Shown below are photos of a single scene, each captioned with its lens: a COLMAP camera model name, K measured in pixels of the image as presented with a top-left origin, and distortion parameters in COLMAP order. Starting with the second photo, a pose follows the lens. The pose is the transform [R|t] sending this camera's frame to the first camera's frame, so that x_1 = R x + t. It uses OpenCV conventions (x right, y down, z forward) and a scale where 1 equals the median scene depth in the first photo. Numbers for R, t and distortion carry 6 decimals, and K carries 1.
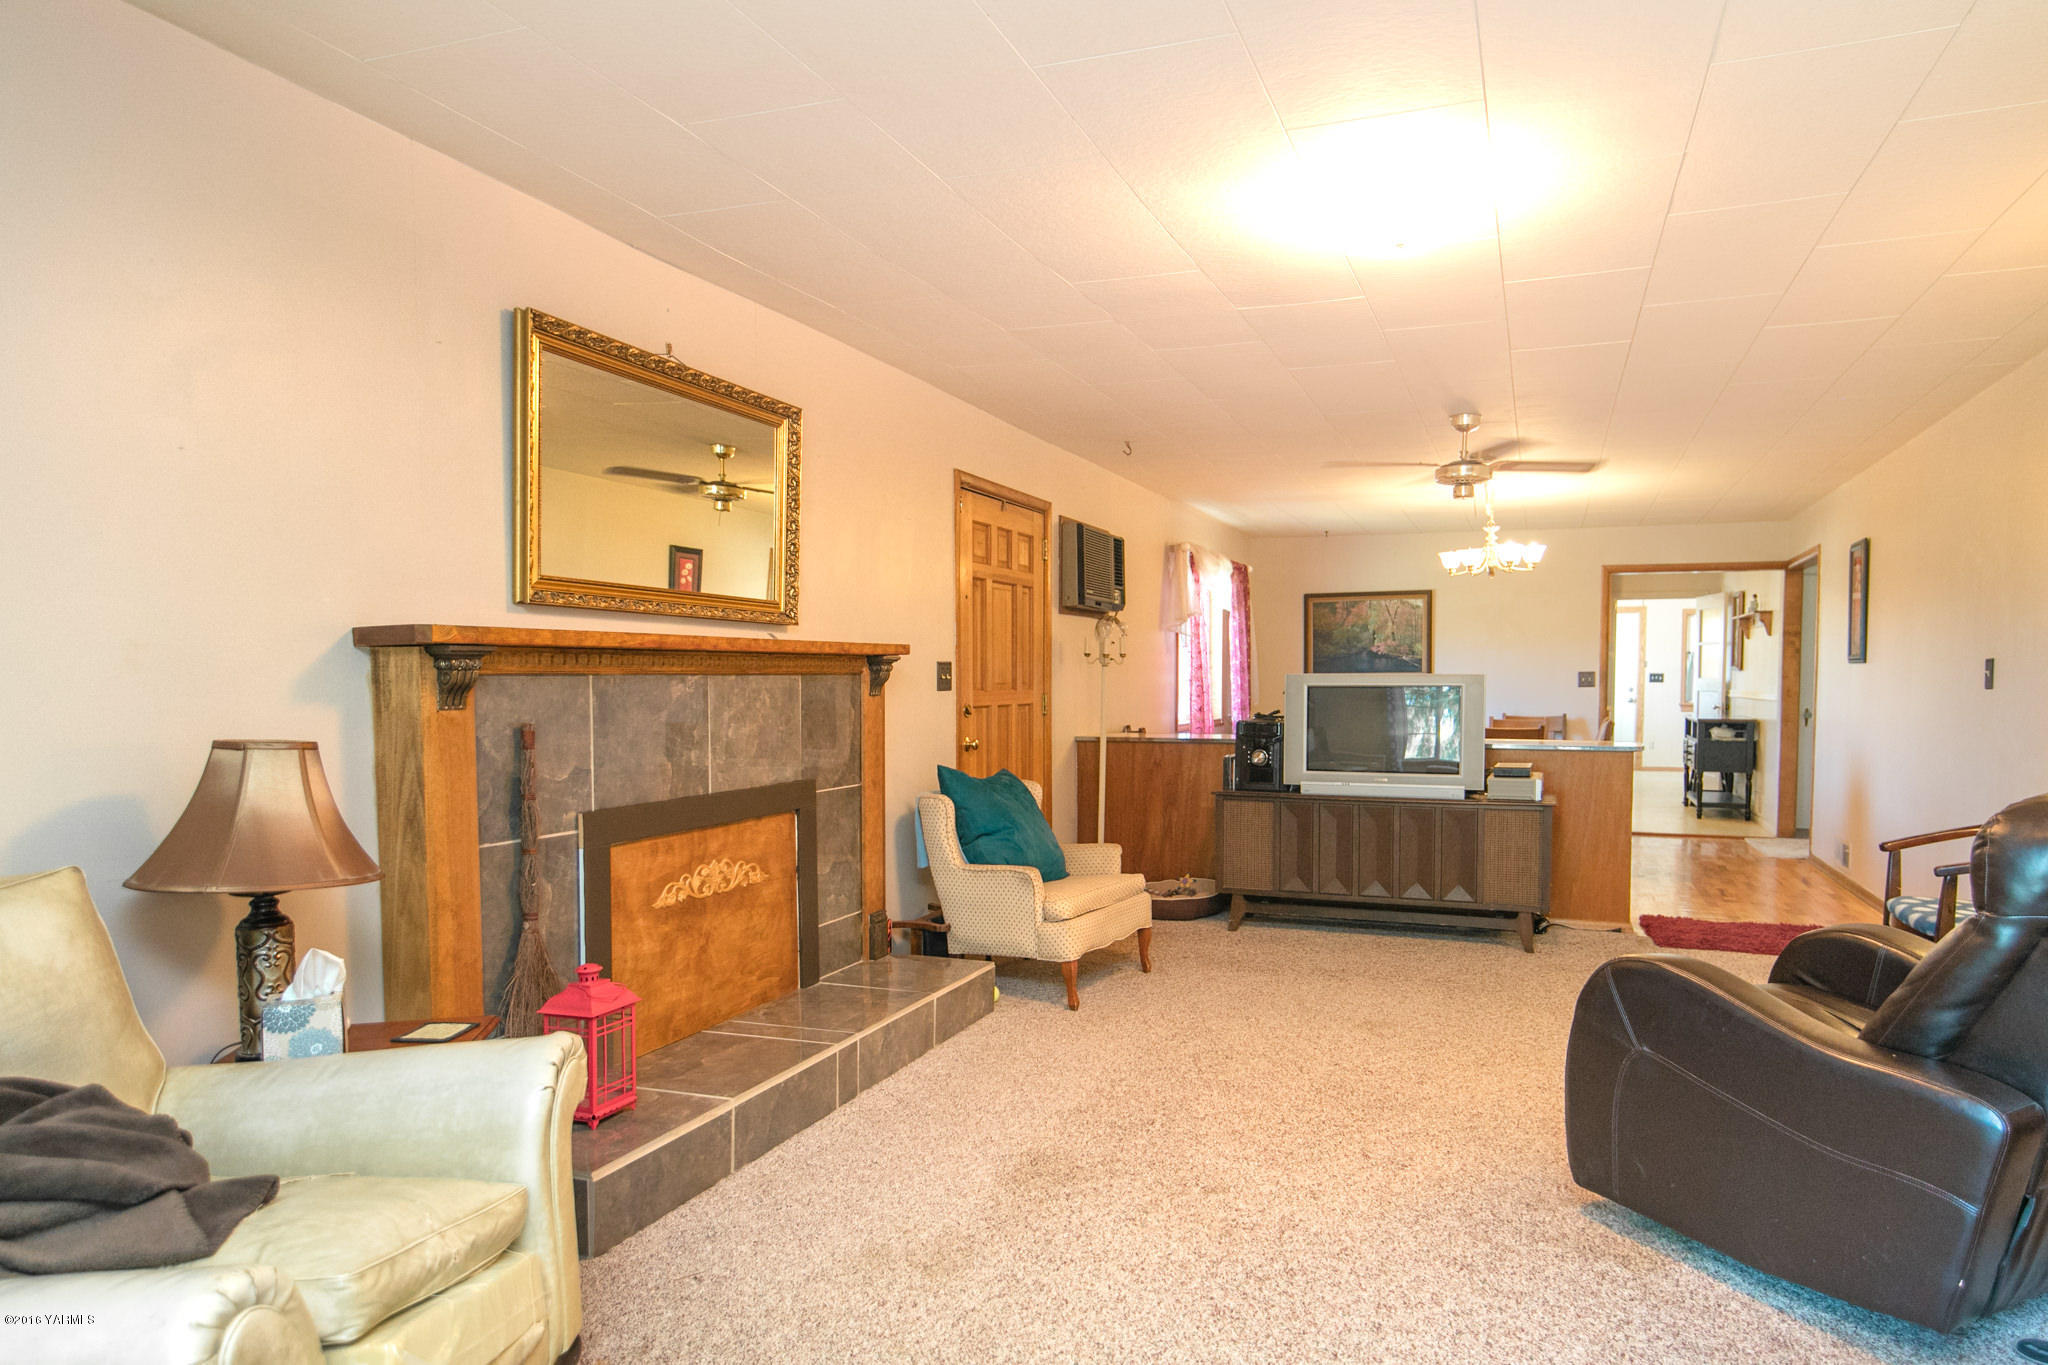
lens RADIAL K [[1216.7, 0, 1149.4], [0, 1216.7, 754.5], [0, 0, 1]] dist [-0.003110, -0.000634]
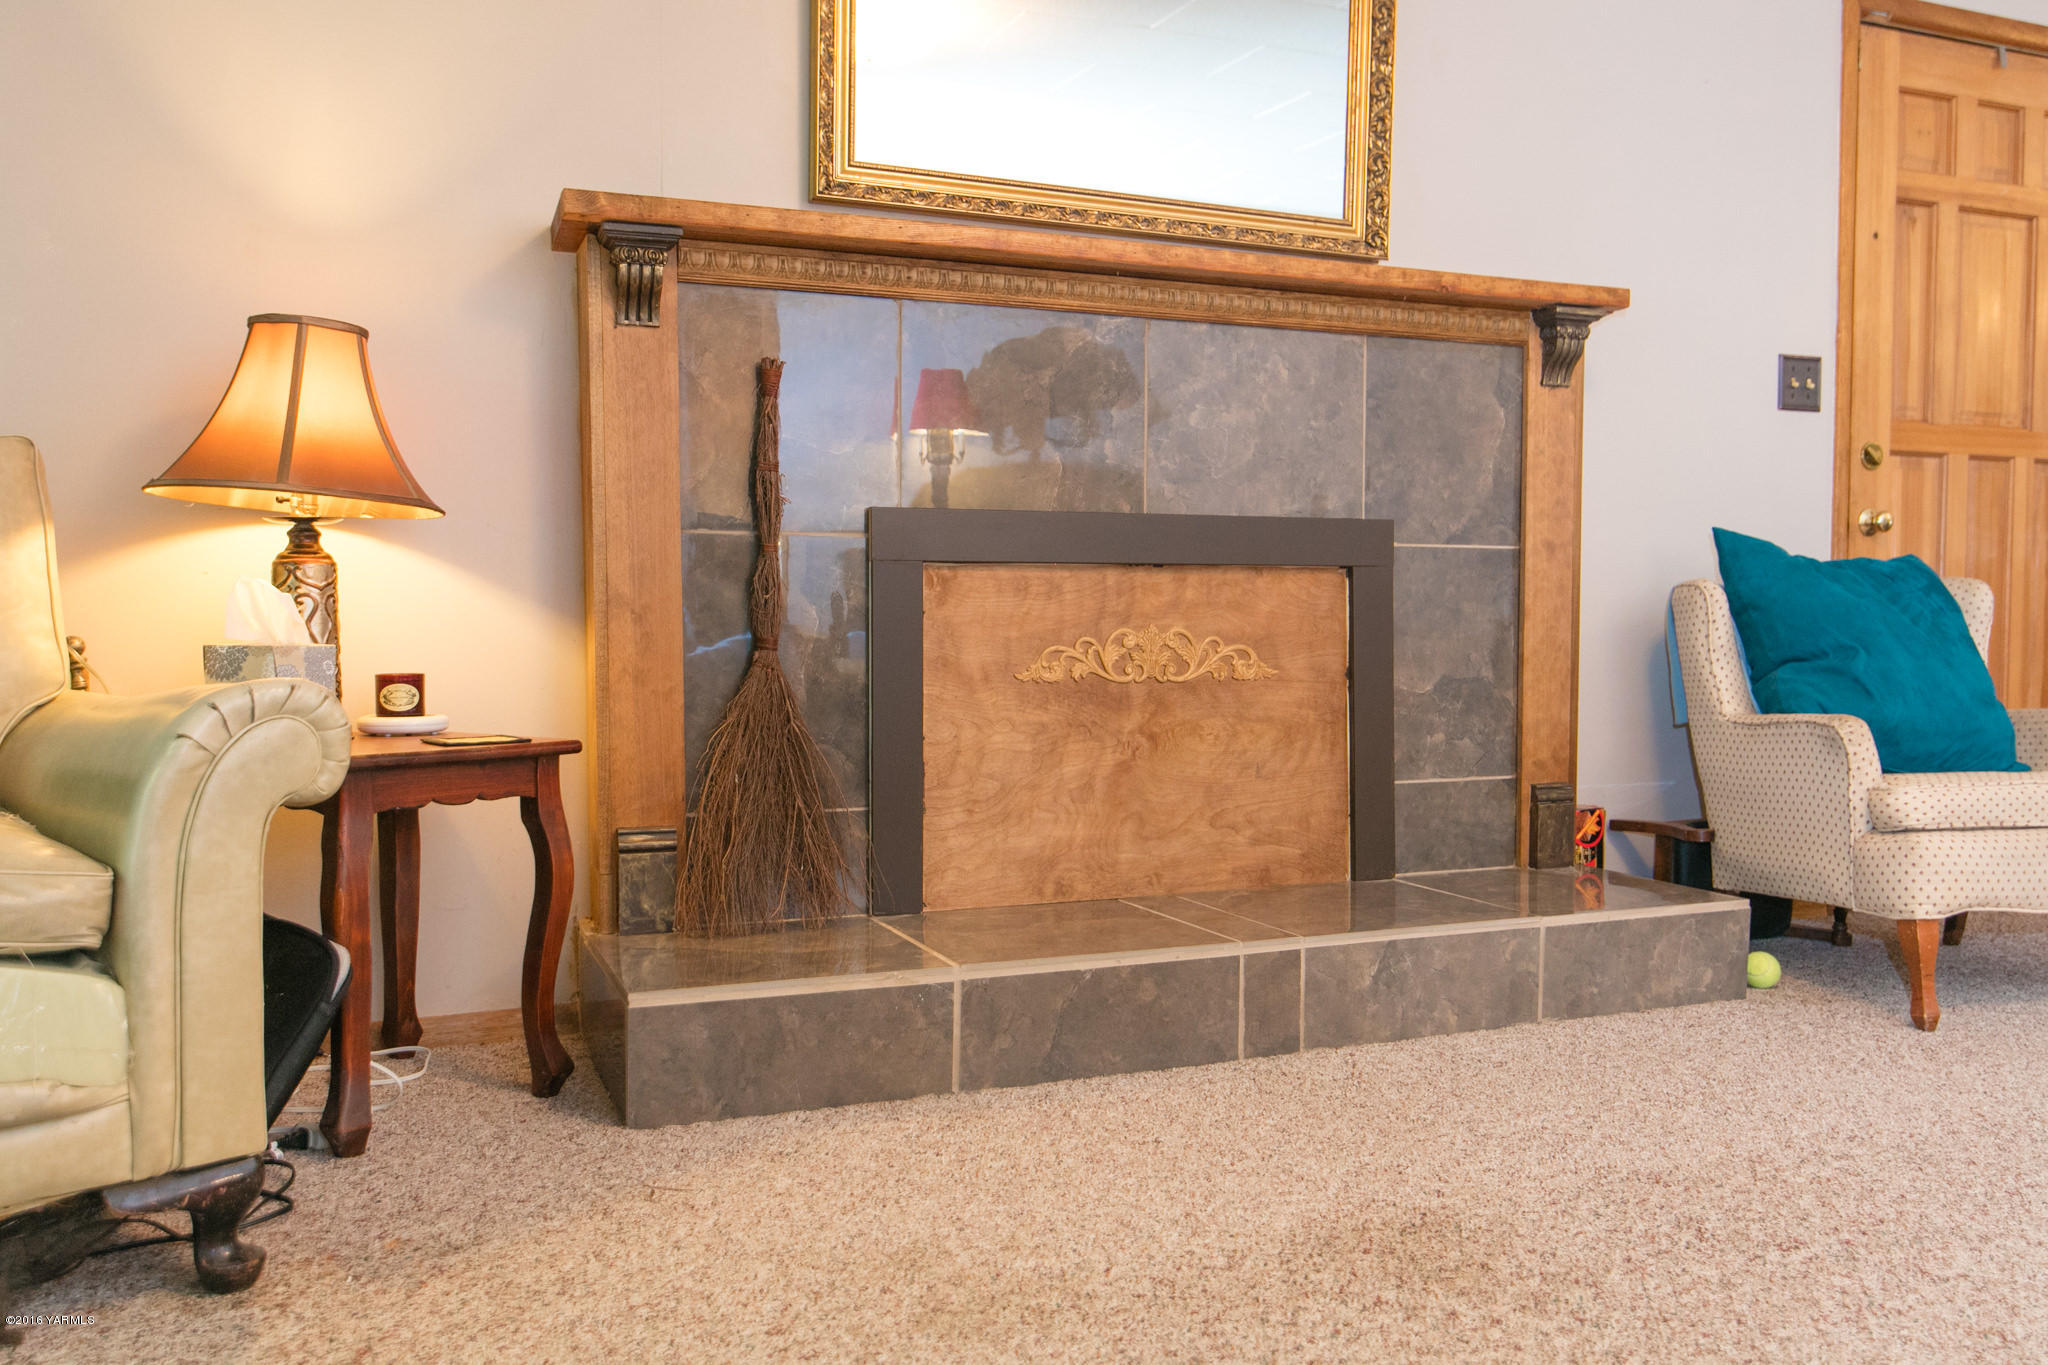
lens RADIAL K [[1656.3, 0, 1024.0], [0, 1656.3, 682.5], [0, 0, 1]] dist [-0.009233, 0.014796]
pose [[0.650786, 0.032236, -0.758577, 0.218418], [-0.049804, 0.998759, -0.000284, 0.111704], [0.757626, 0.037965, 0.651583, 0.383136]]
